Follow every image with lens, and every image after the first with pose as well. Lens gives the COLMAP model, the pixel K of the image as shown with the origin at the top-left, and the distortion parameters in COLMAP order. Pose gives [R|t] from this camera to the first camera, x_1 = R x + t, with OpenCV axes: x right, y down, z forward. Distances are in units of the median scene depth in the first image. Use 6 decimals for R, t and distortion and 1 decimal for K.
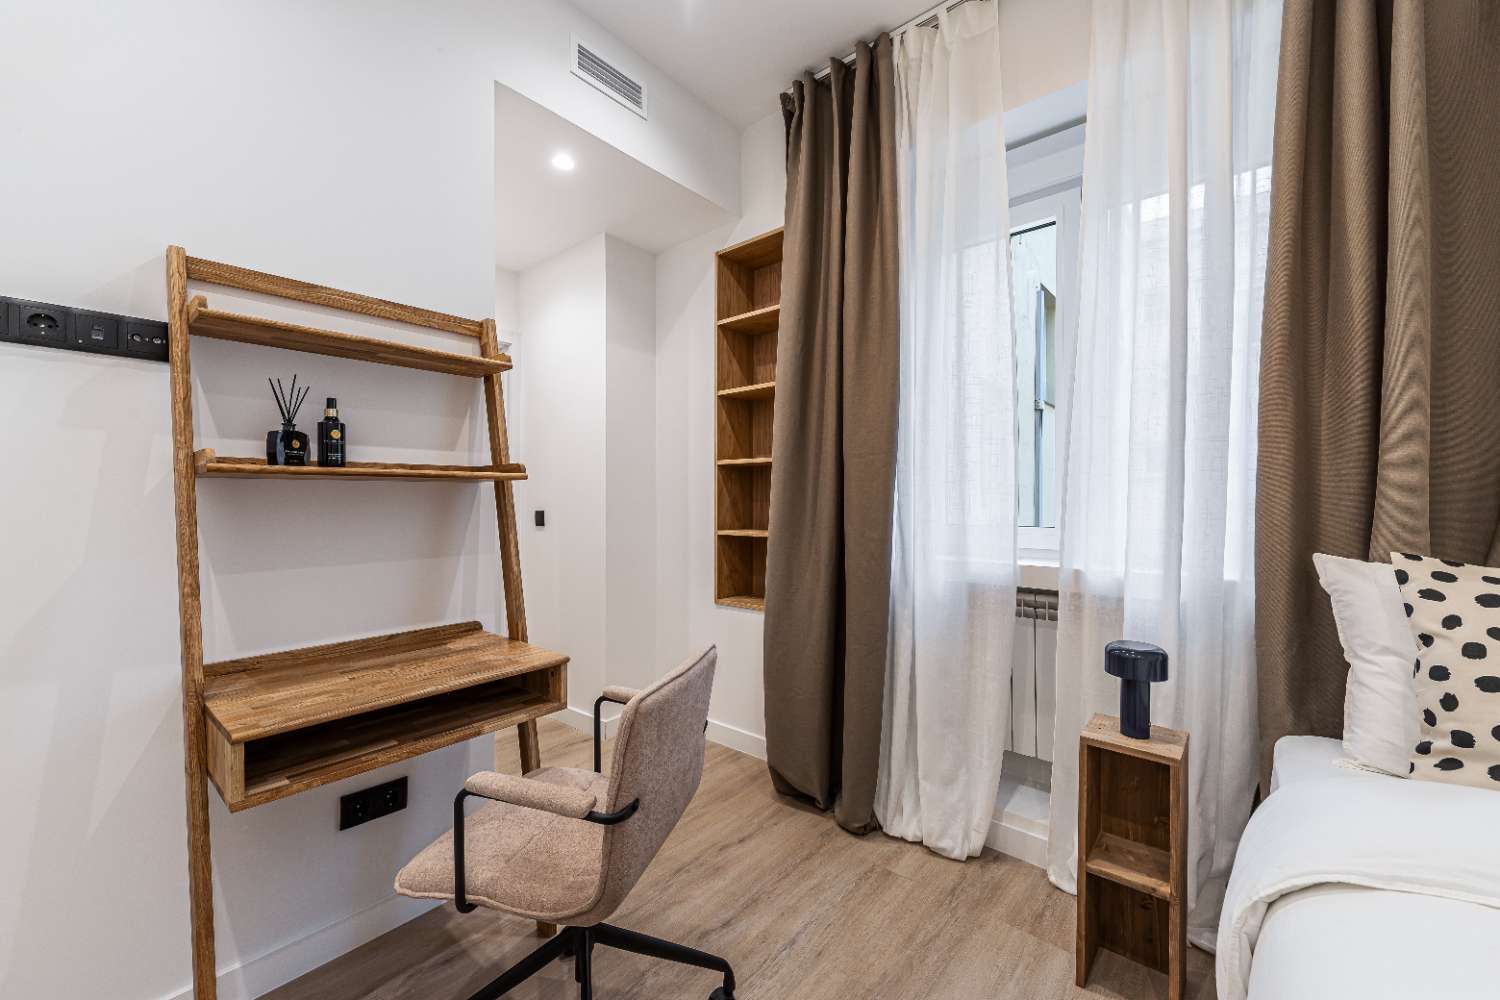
lens RADIAL K [[603.2, 0, 750.0], [0, 603.2, 500.0], [0, 0, 1]] dist [0.022447, -0.000063]
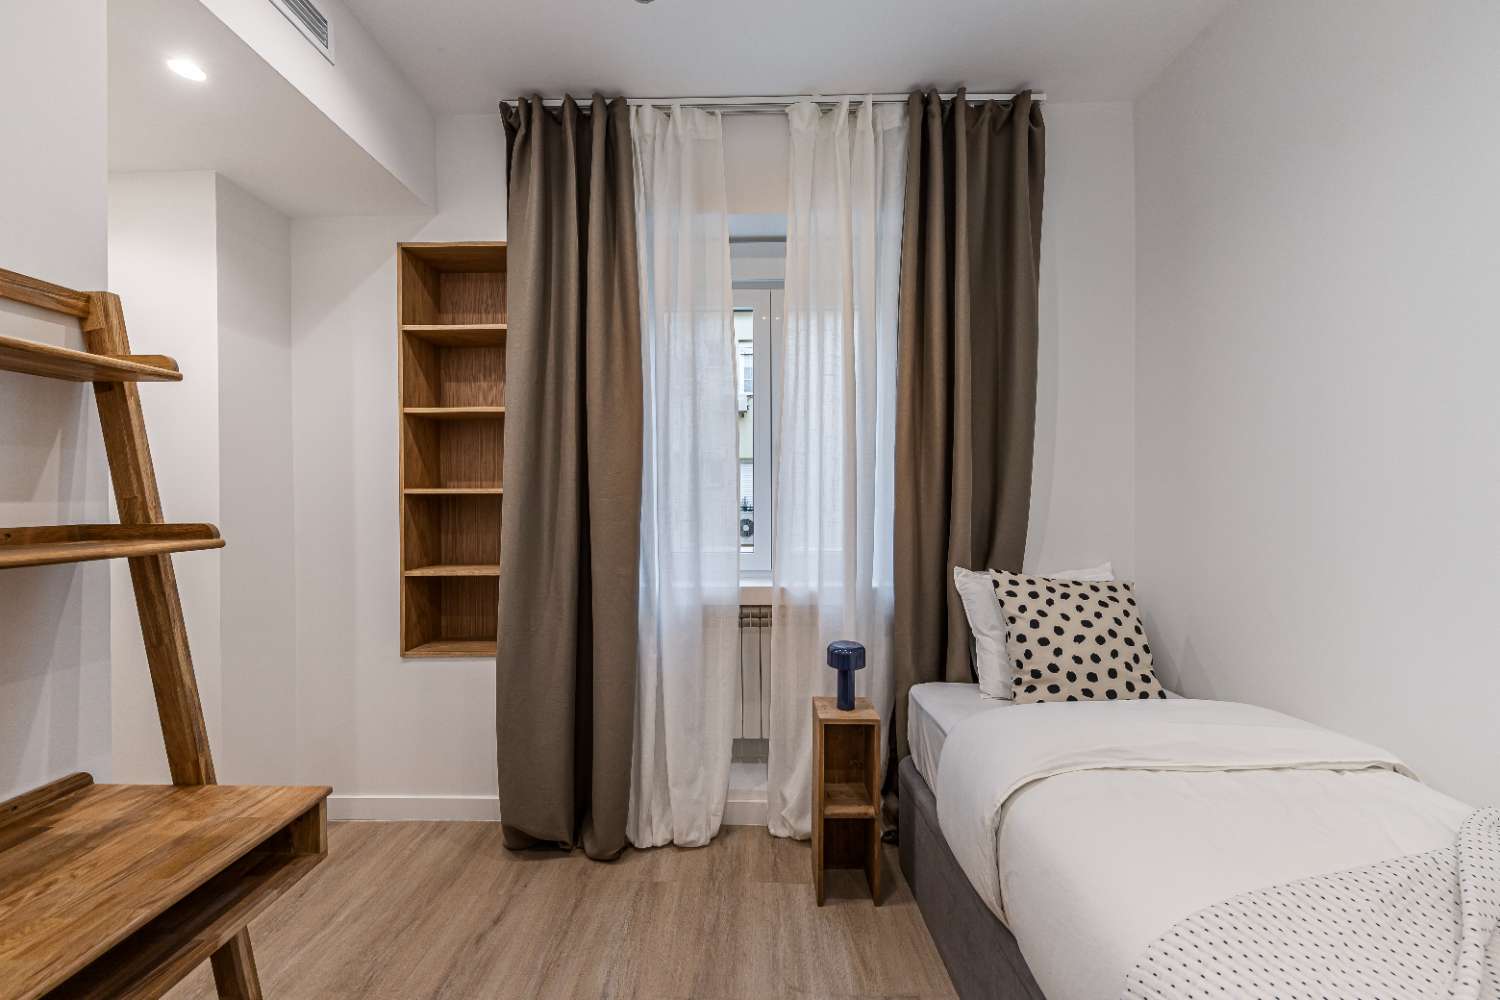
lens RADIAL K [[569.4, 0, 750.0], [0, 569.4, 500.0], [0, 0, 1]] dist [-0.000647, -0.000150]
pose [[0.775813, -0.012472, 0.630839, -0.261661], [0.013208, 0.999907, 0.003526, -0.067669], [-0.630824, 0.005597, 0.775906, 0.104142]]
